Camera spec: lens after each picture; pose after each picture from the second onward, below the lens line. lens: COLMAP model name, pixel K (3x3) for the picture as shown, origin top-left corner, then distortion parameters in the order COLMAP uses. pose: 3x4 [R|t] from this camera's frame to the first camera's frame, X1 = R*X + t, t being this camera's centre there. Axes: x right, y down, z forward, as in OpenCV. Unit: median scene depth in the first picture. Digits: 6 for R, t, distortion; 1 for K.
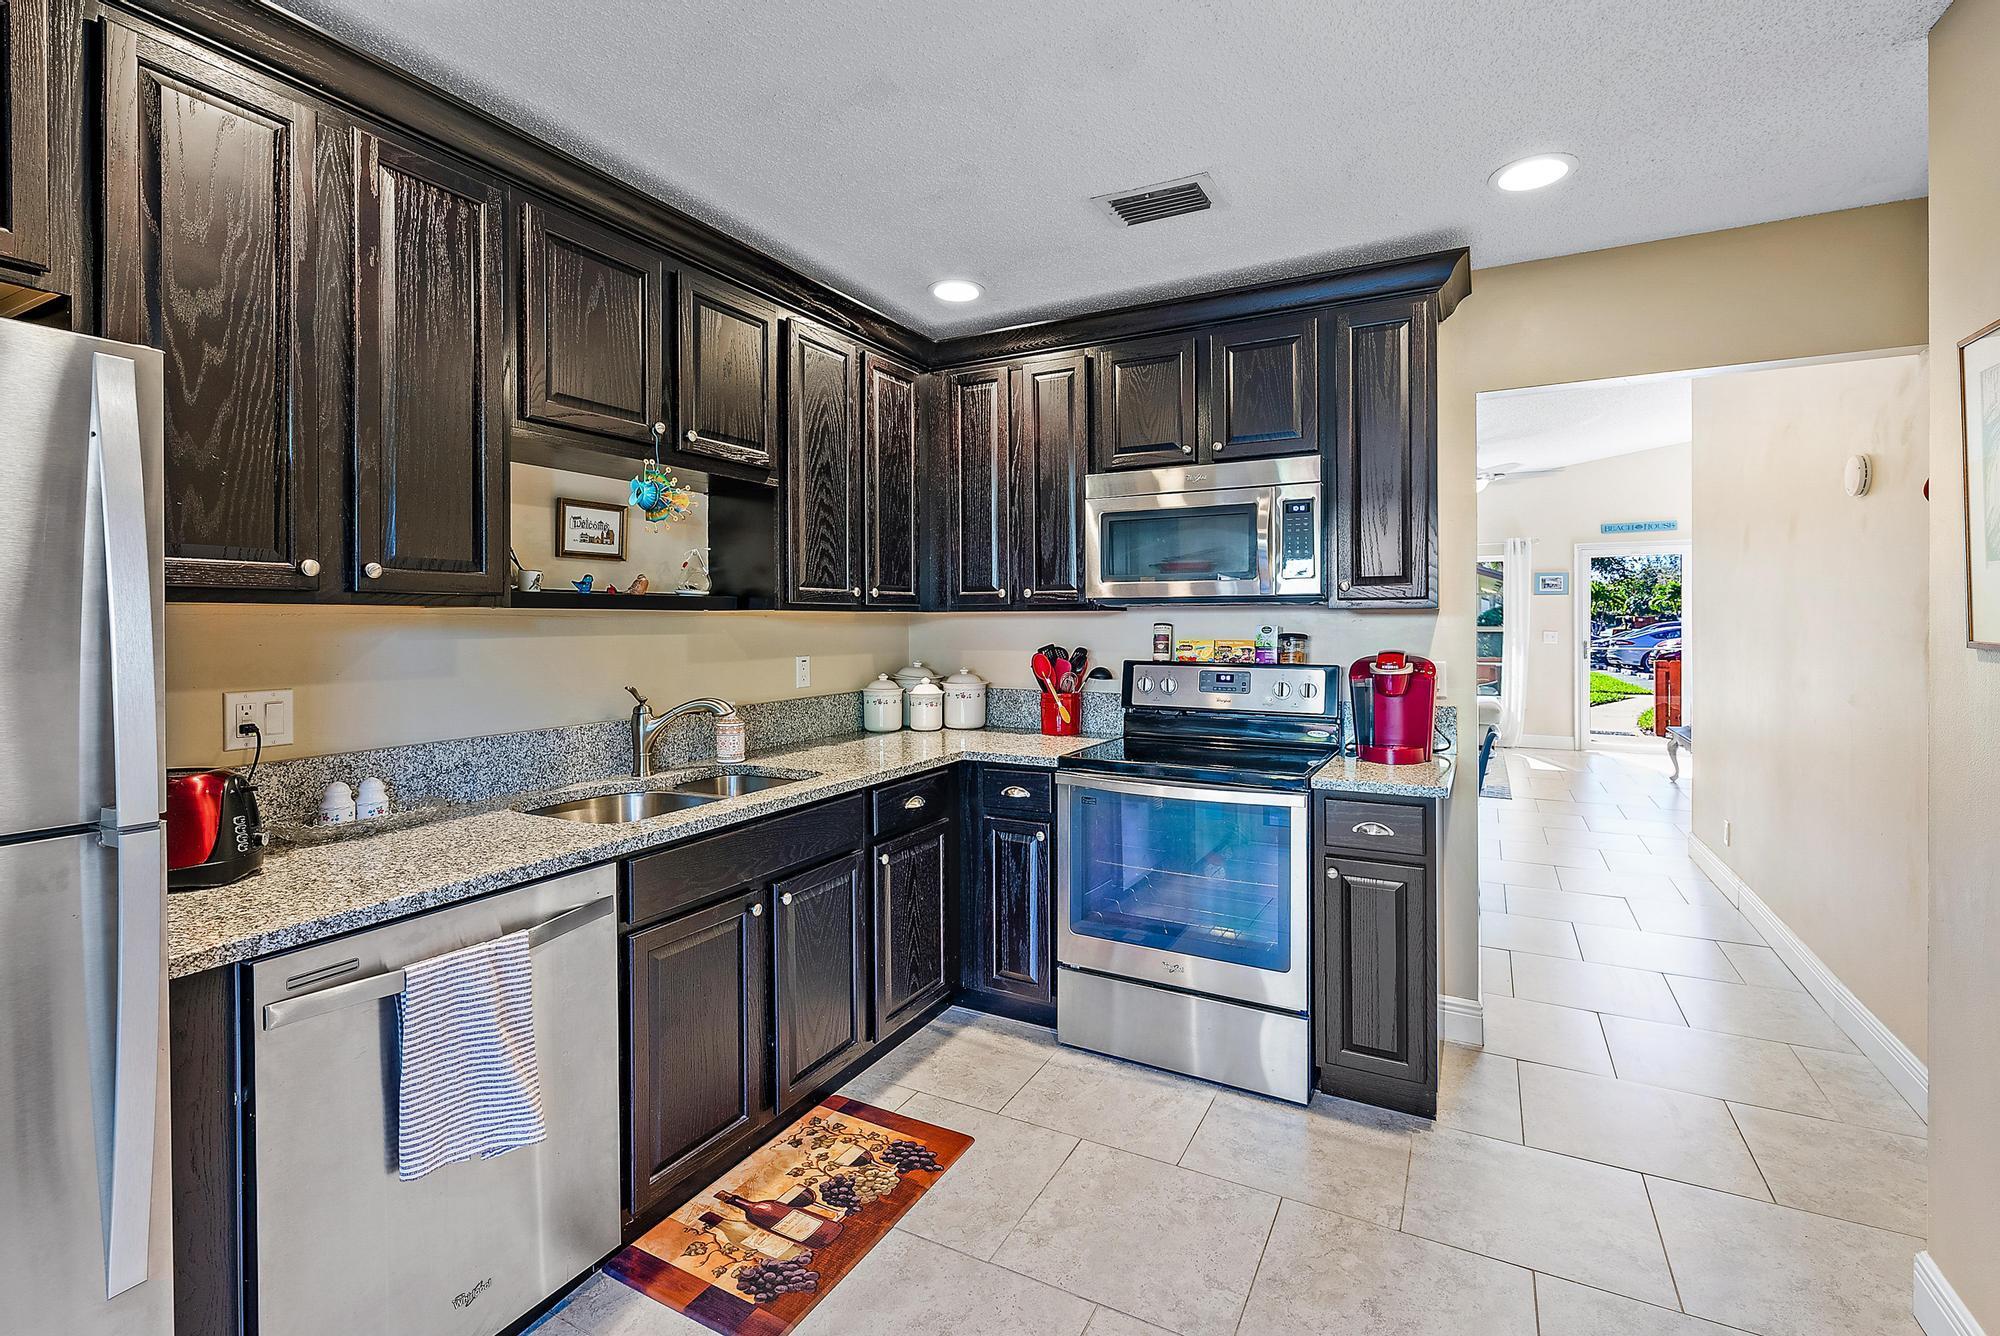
lens RADIAL K [[903.7, 0, 1025.0], [0, 903.7, 619.4], [0, 0, 1]] dist [-0.003466, -0.000150]
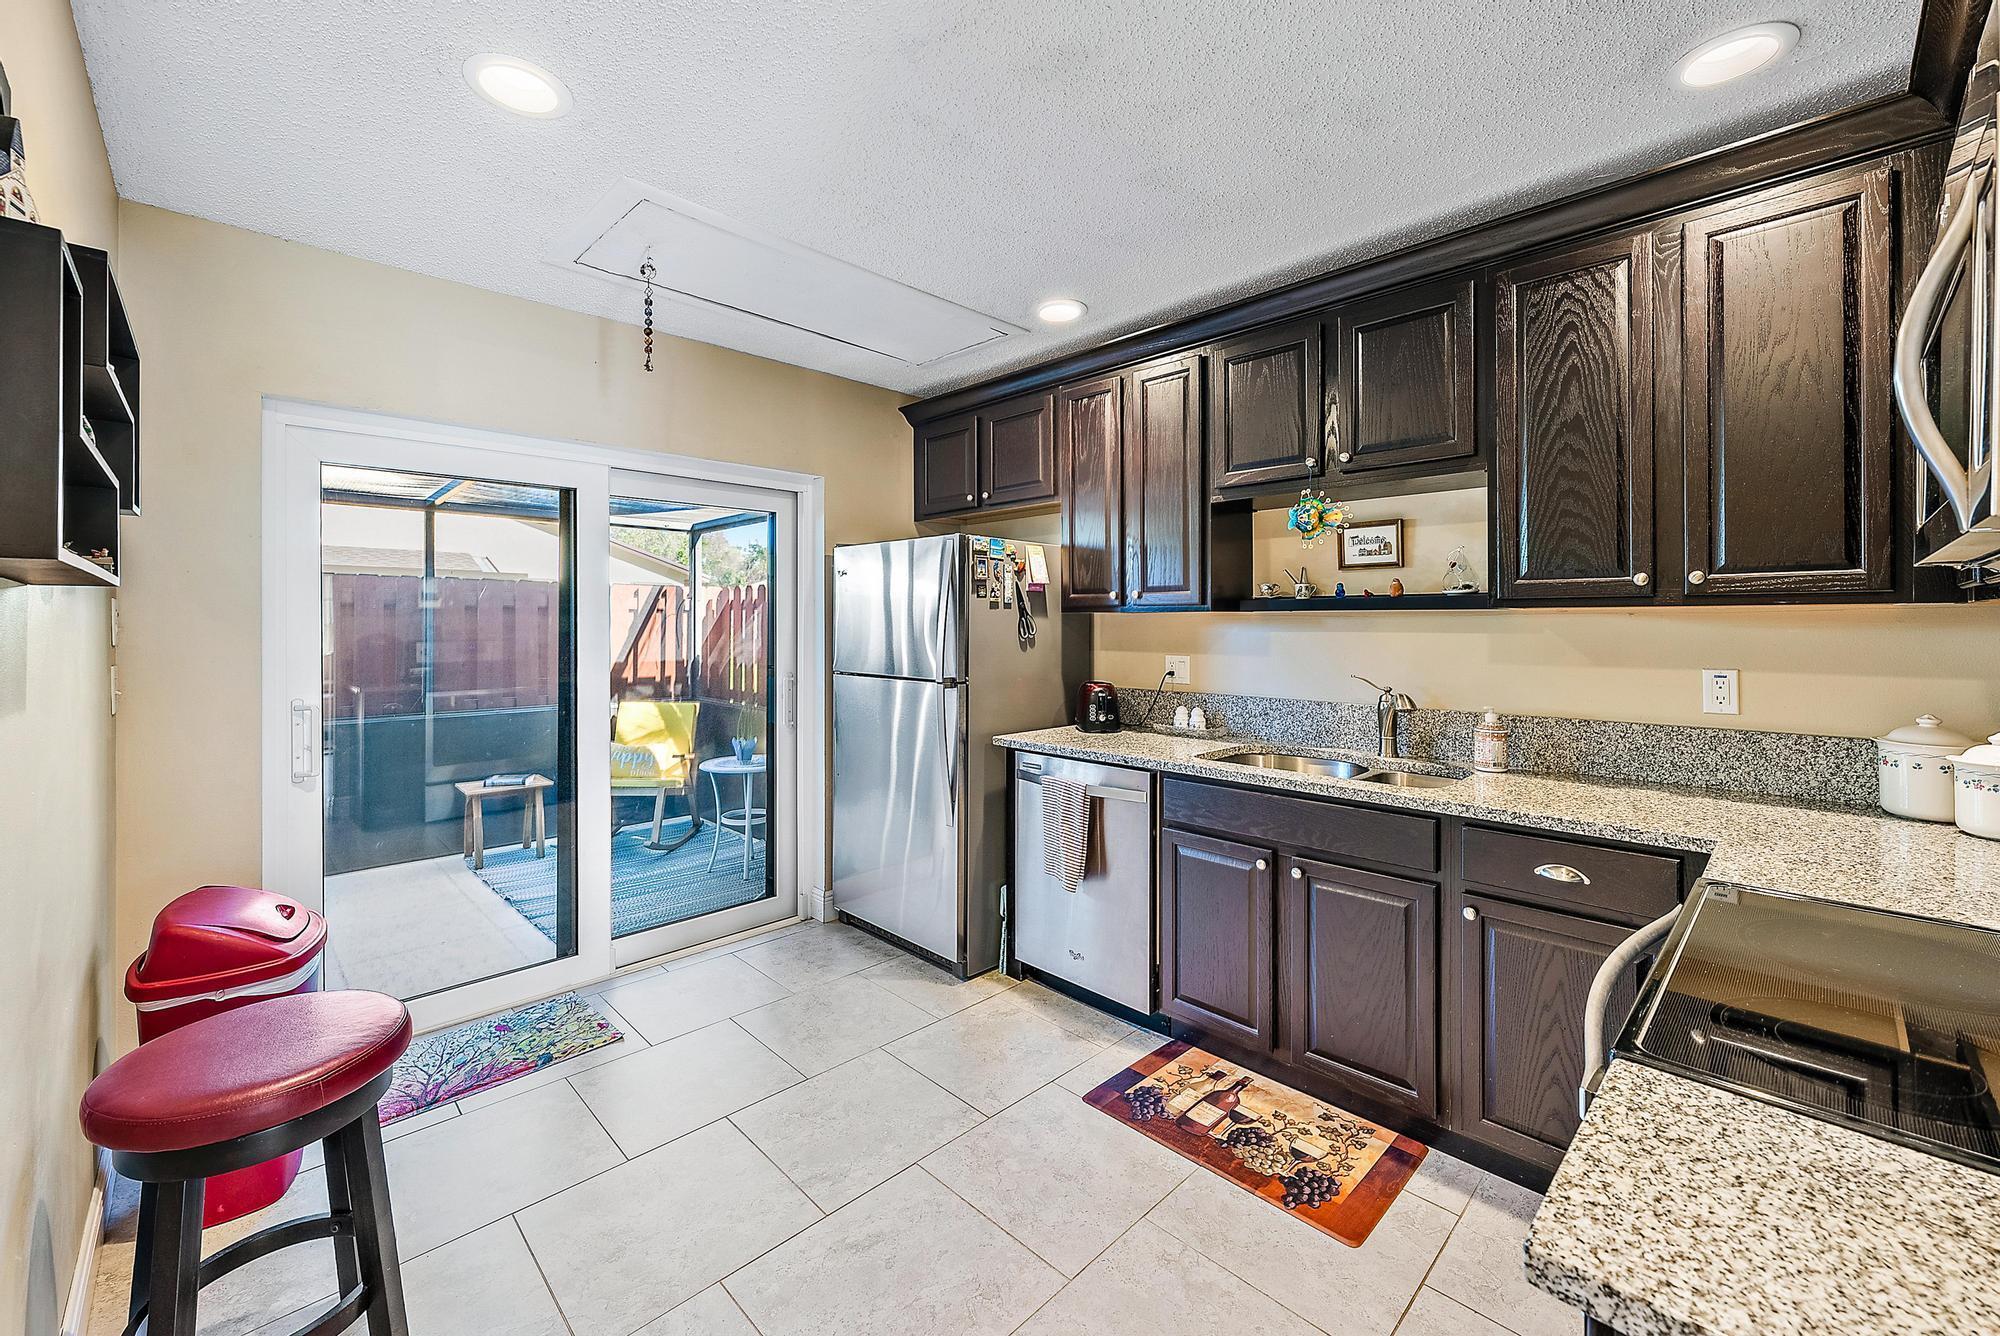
lens RADIAL K [[792.4, 0, 978.0], [0, 792.4, 622.0], [0, 0, 1]] dist [-0.008854, 0.000375]
pose [[-0.340595, -0.002581, -0.940206, 0.744045], [-0.002019, 0.999996, -0.002014, 0.008146], [0.940208, 0.001213, -0.340599, 0.929805]]
